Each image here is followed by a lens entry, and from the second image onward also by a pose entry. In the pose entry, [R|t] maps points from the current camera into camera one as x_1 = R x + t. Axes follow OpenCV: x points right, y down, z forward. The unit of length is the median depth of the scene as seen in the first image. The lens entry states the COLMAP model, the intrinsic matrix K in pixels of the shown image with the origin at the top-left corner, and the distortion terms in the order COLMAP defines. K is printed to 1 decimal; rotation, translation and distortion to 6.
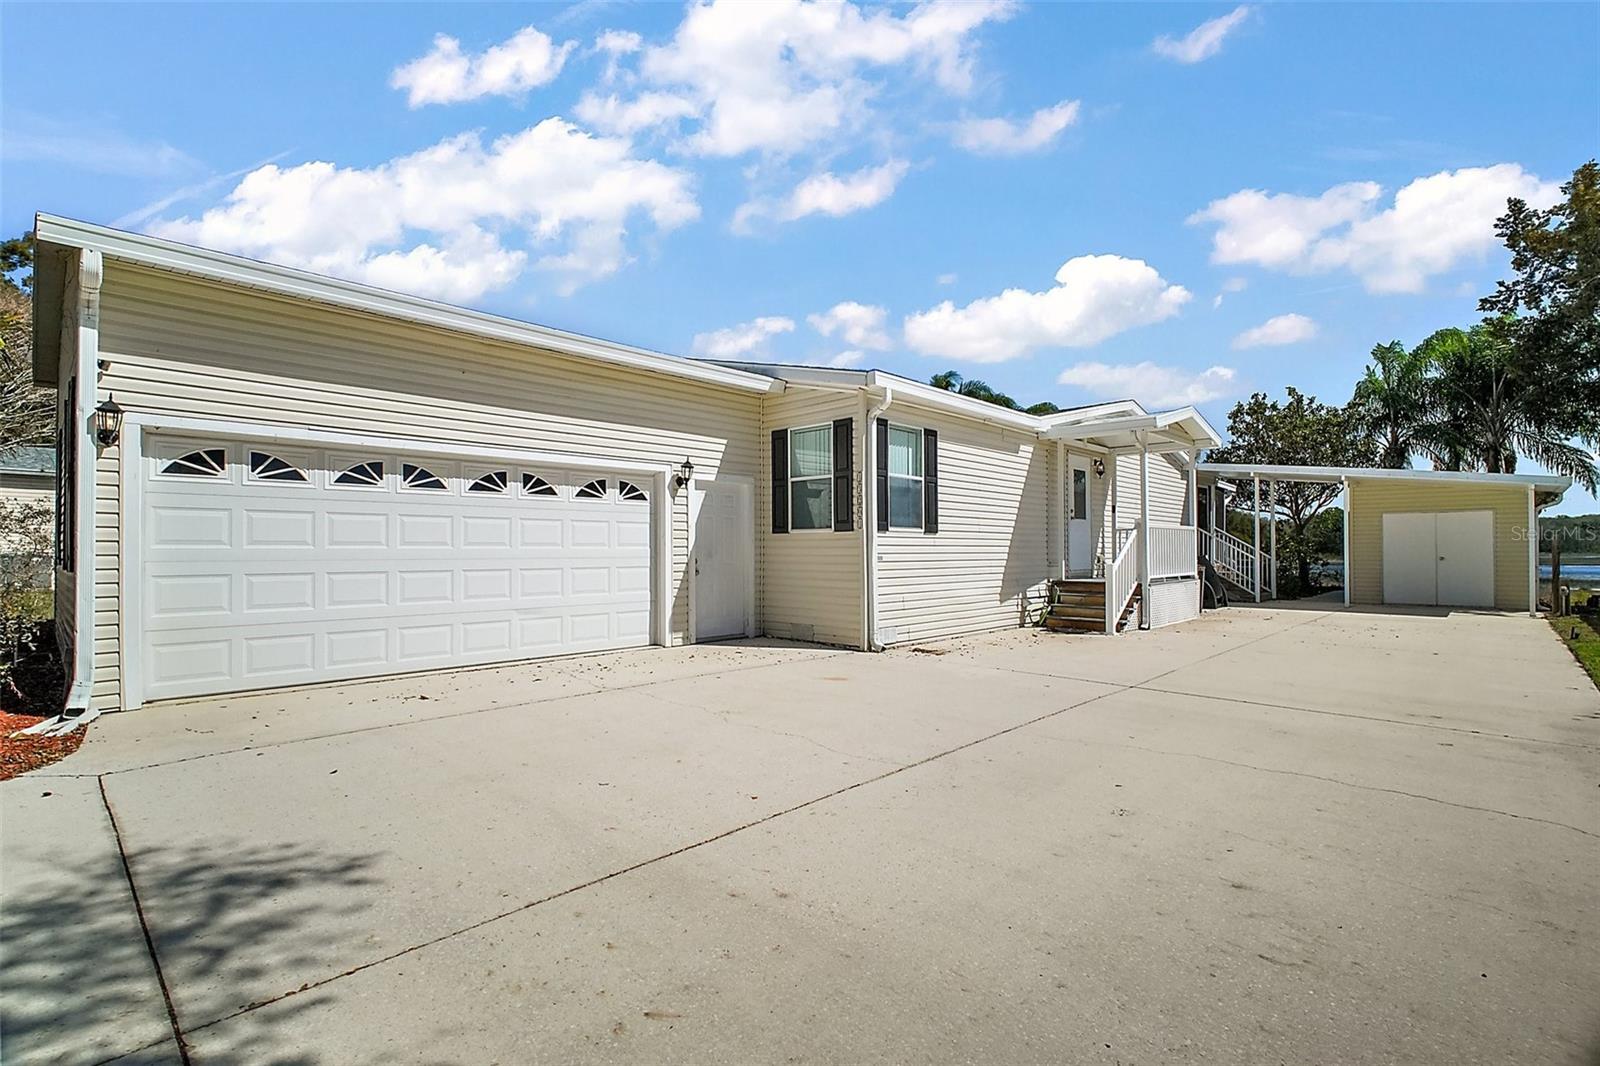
lens RADIAL K [[706.0, 0, 803.0], [0, 706.0, 554.6], [0, 0, 1]] dist [-0.002260, -0.000518]
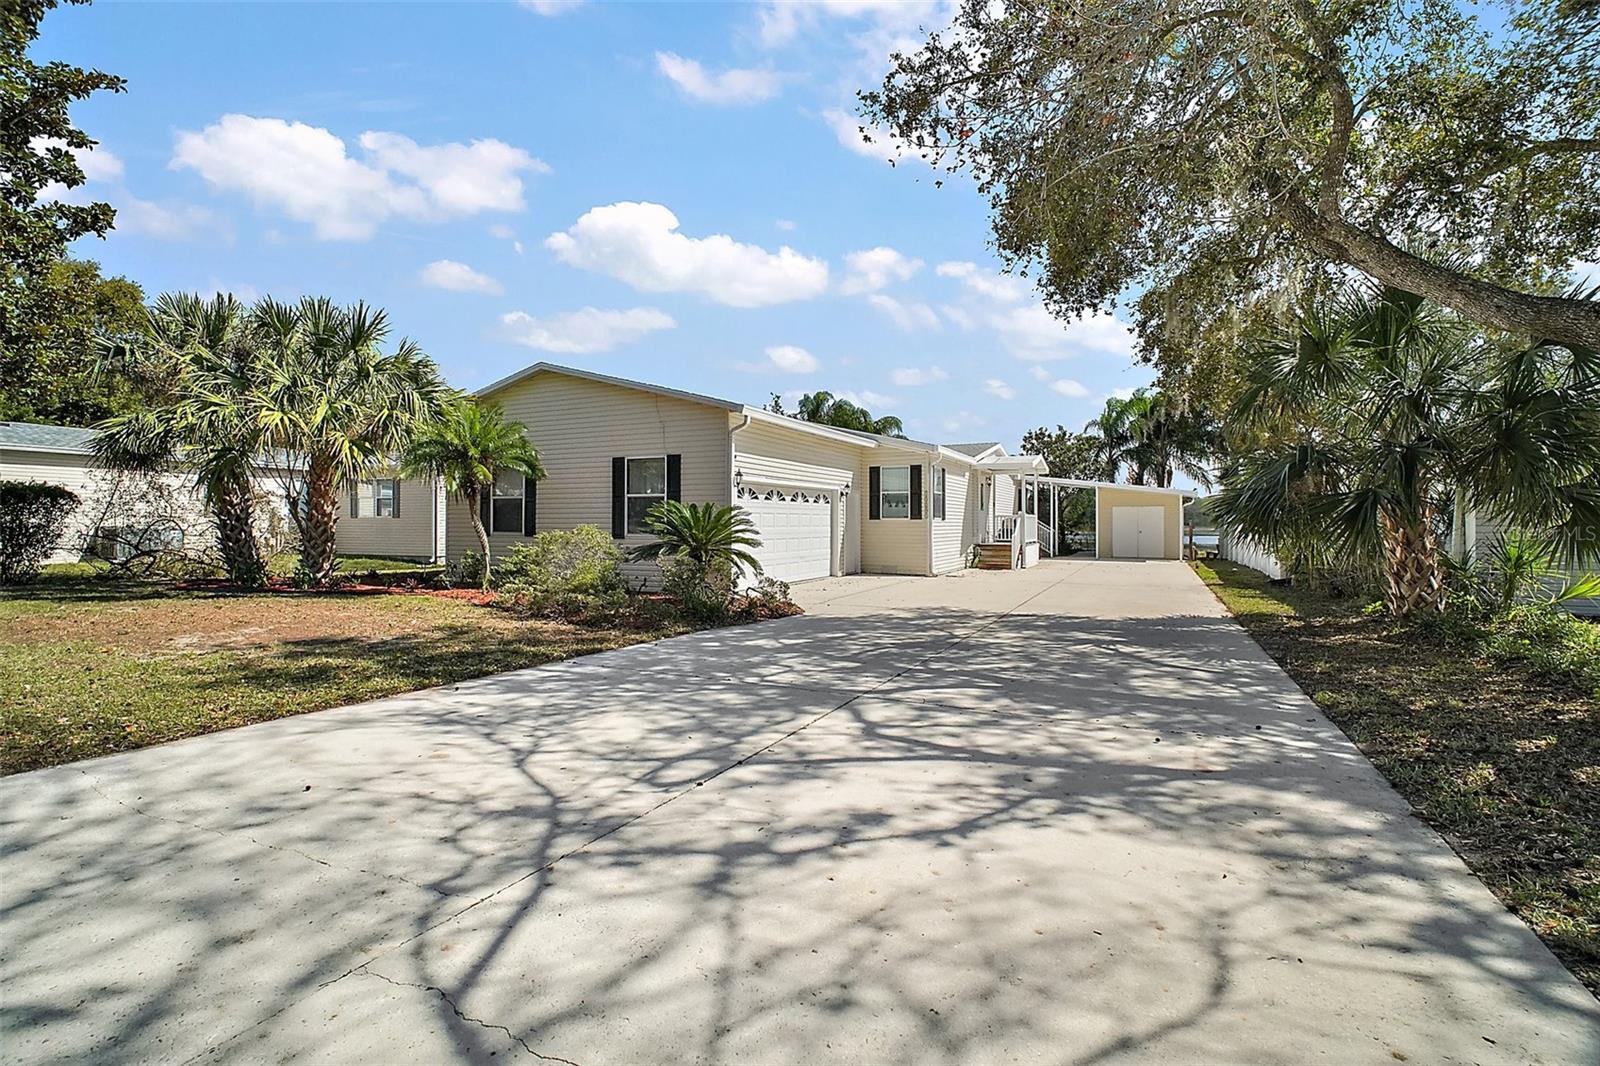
lens RADIAL K [[731.8, 0, 791.8], [0, 731.8, 527.4], [0, 0, 1]] dist [-0.002180, -0.000875]
pose [[0.951540, -0.003769, 0.307503, -0.703371], [0.006160, 0.999958, -0.006806, 0.002330], [-0.307465, 0.008370, 0.951523, -0.687486]]
